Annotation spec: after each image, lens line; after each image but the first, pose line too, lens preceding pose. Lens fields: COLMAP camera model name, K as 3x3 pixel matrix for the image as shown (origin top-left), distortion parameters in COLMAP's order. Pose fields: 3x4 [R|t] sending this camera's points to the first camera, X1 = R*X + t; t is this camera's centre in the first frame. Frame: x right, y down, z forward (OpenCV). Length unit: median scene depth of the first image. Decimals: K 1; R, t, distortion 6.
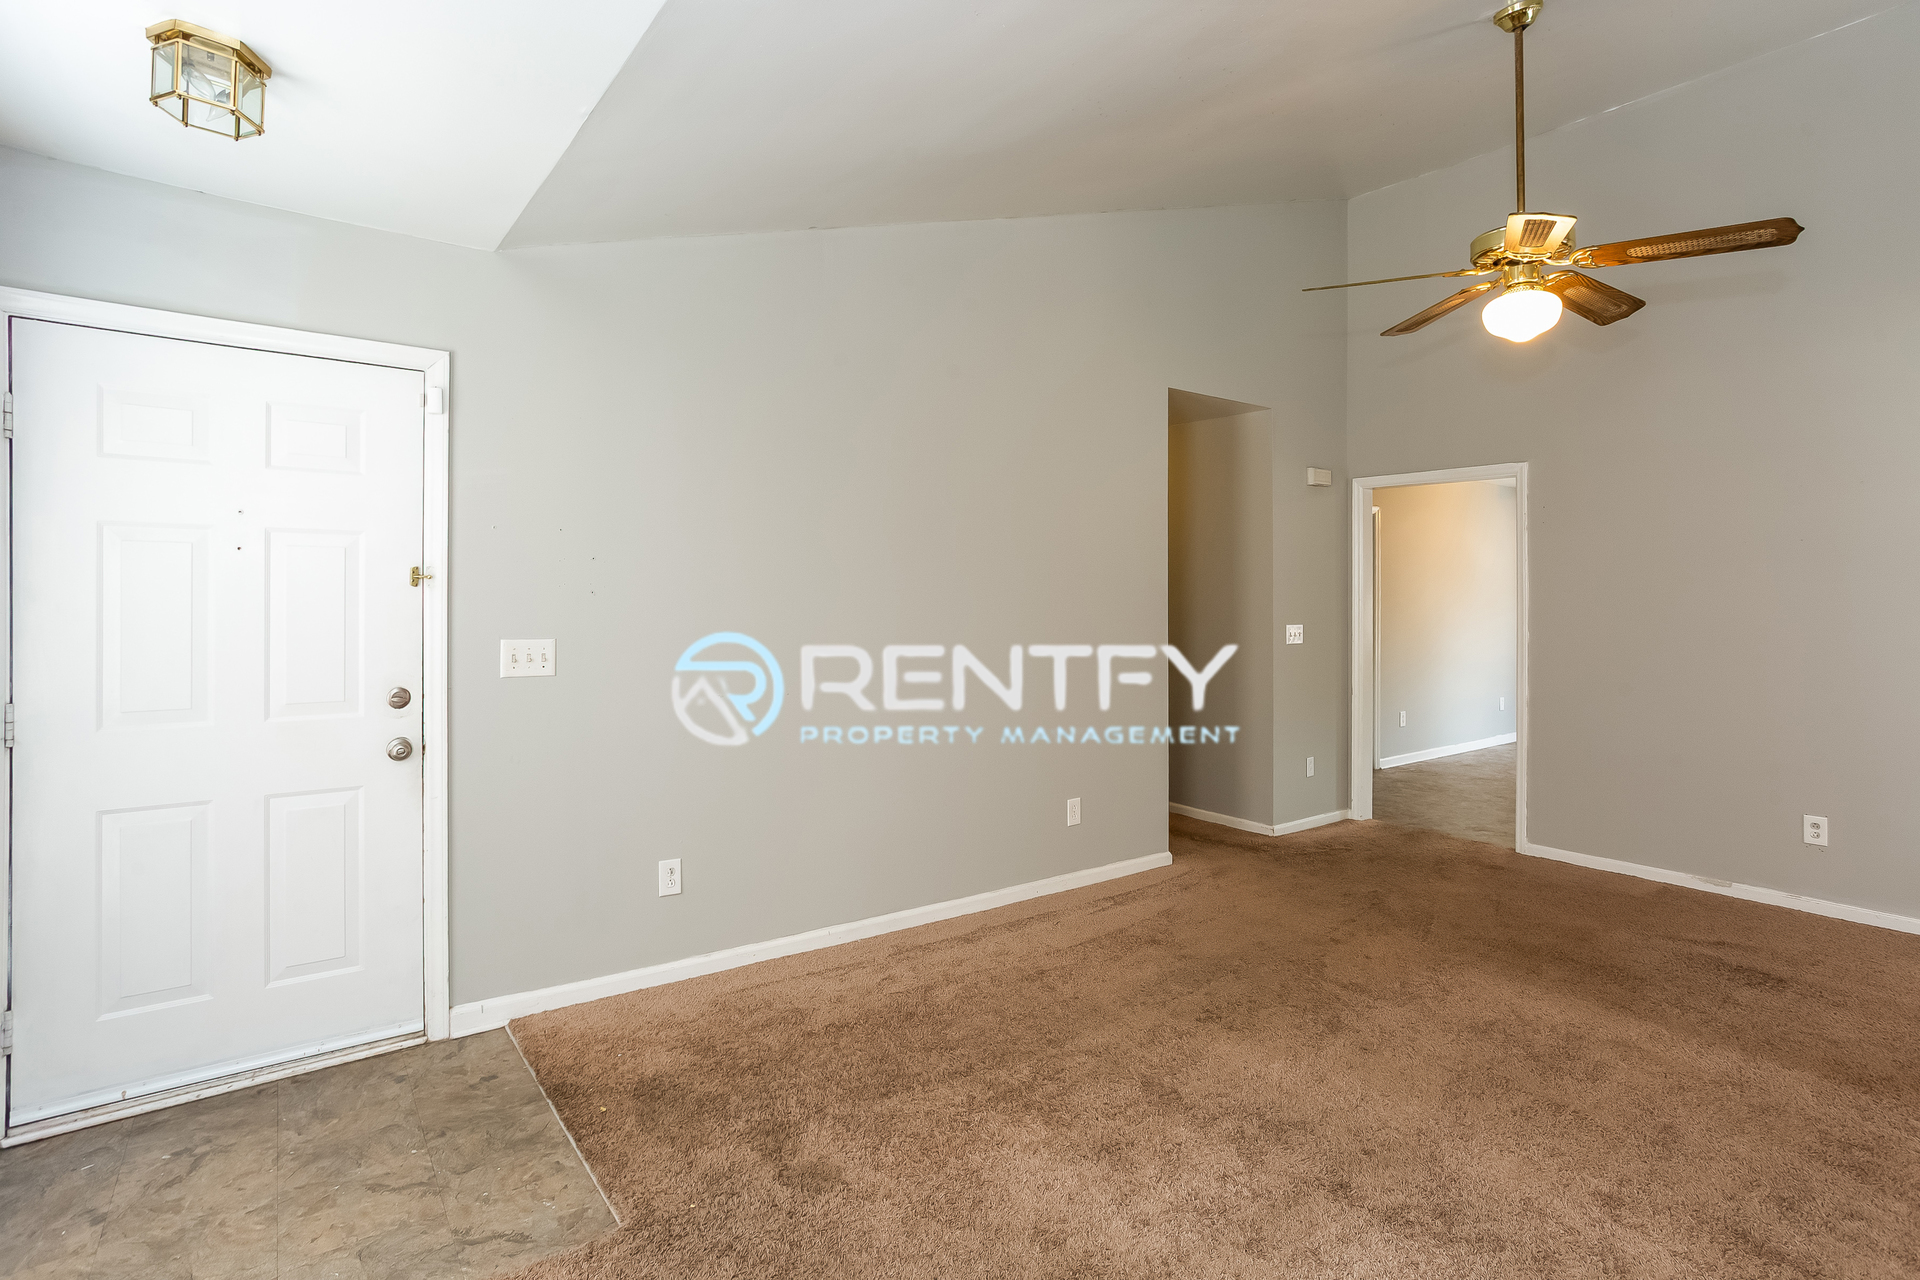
lens RADIAL K [[974.9, 0, 971.6], [0, 974.9, 602.0], [0, 0, 1]] dist [-0.000739, 0.001016]
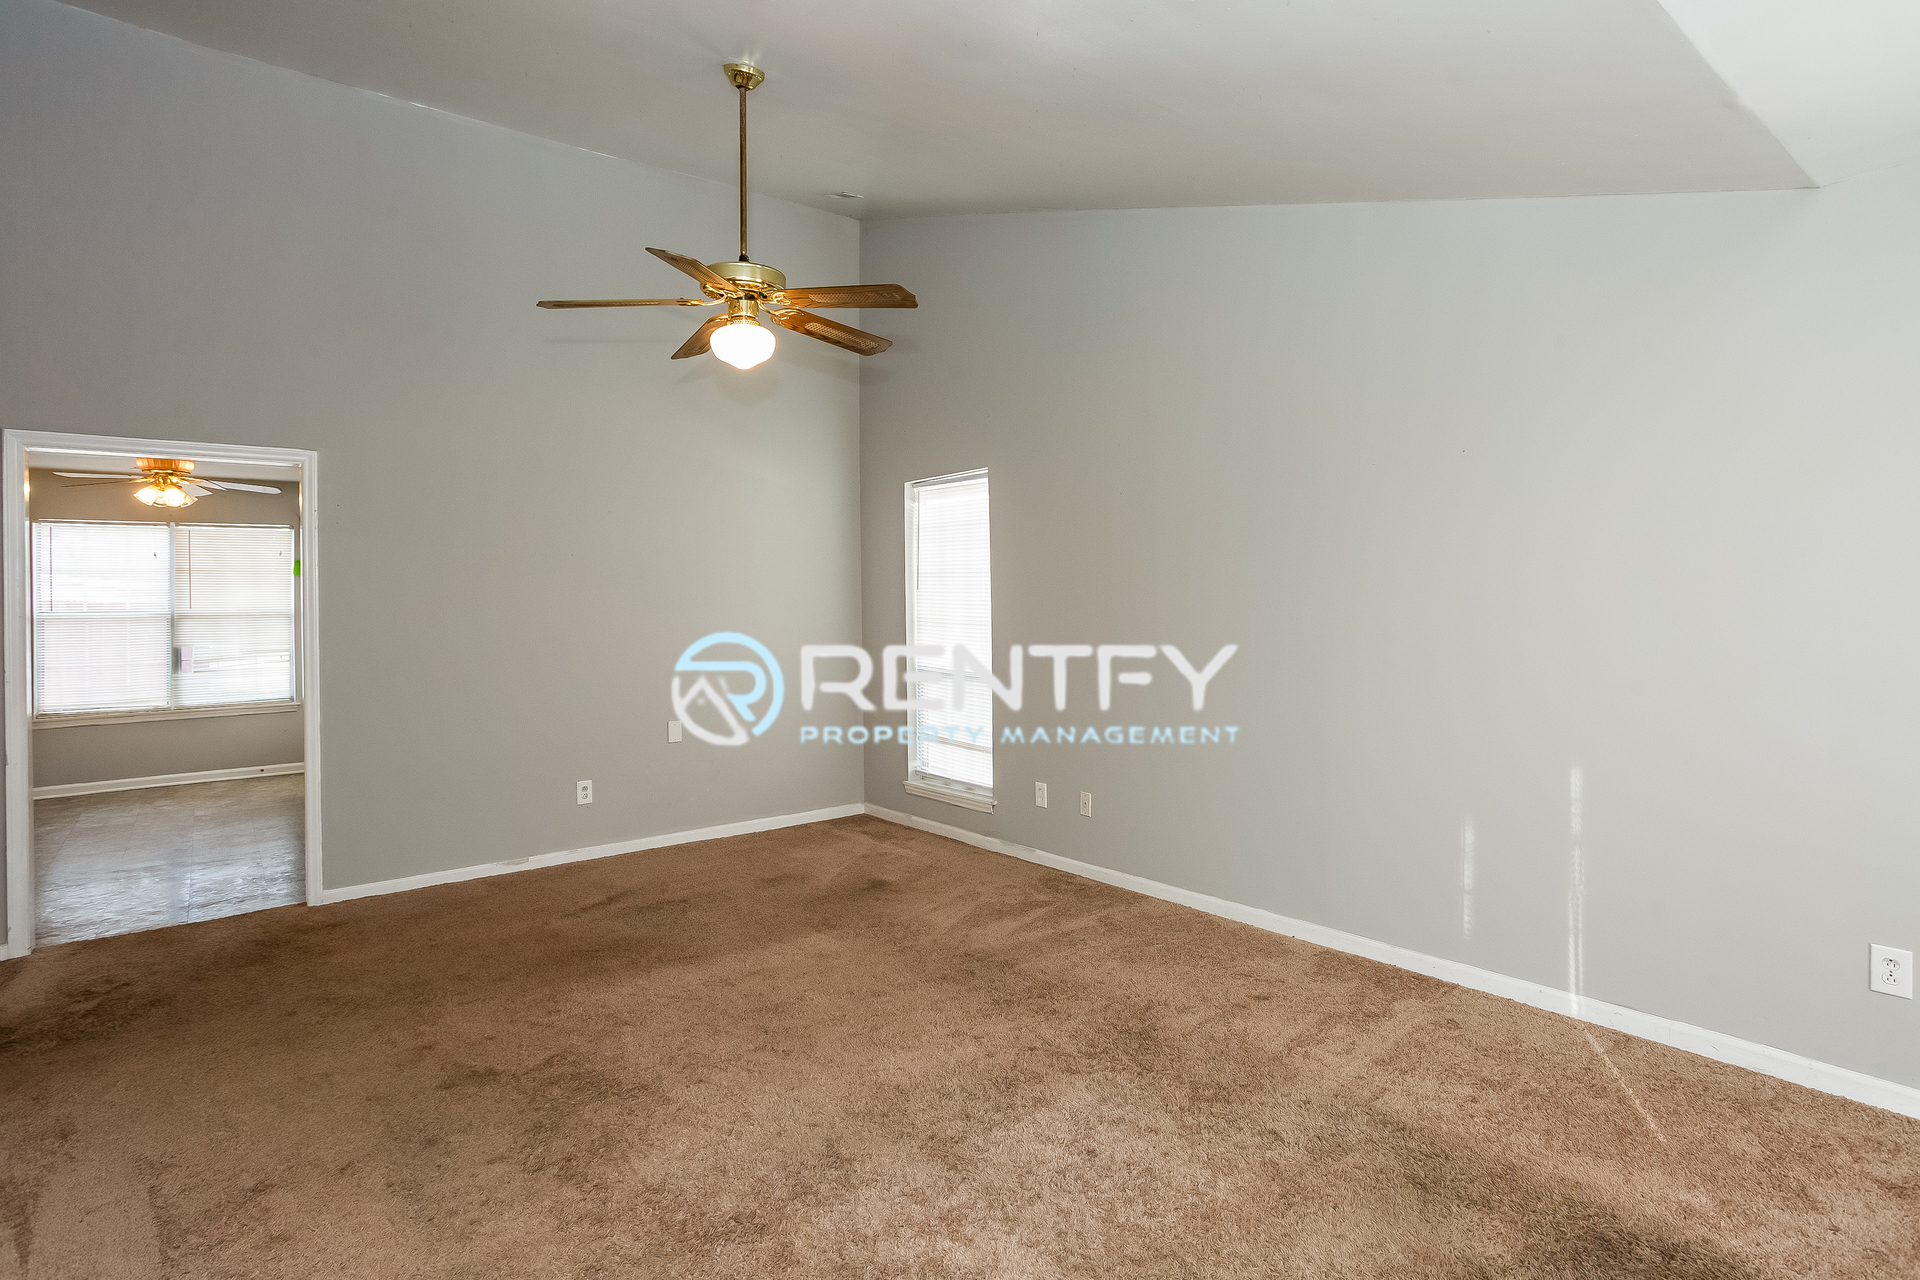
lens RADIAL K [[975.2, 0, 1024.1], [0, 975.2, 611.3], [0, 0, 1]] dist [-0.004679, 0.000090]
pose [[-0.060123, -0.014047, 0.998092, -0.449493], [0.013369, 0.999800, 0.014876, -0.004926], [-0.998101, 0.014238, -0.059924, 0.601848]]
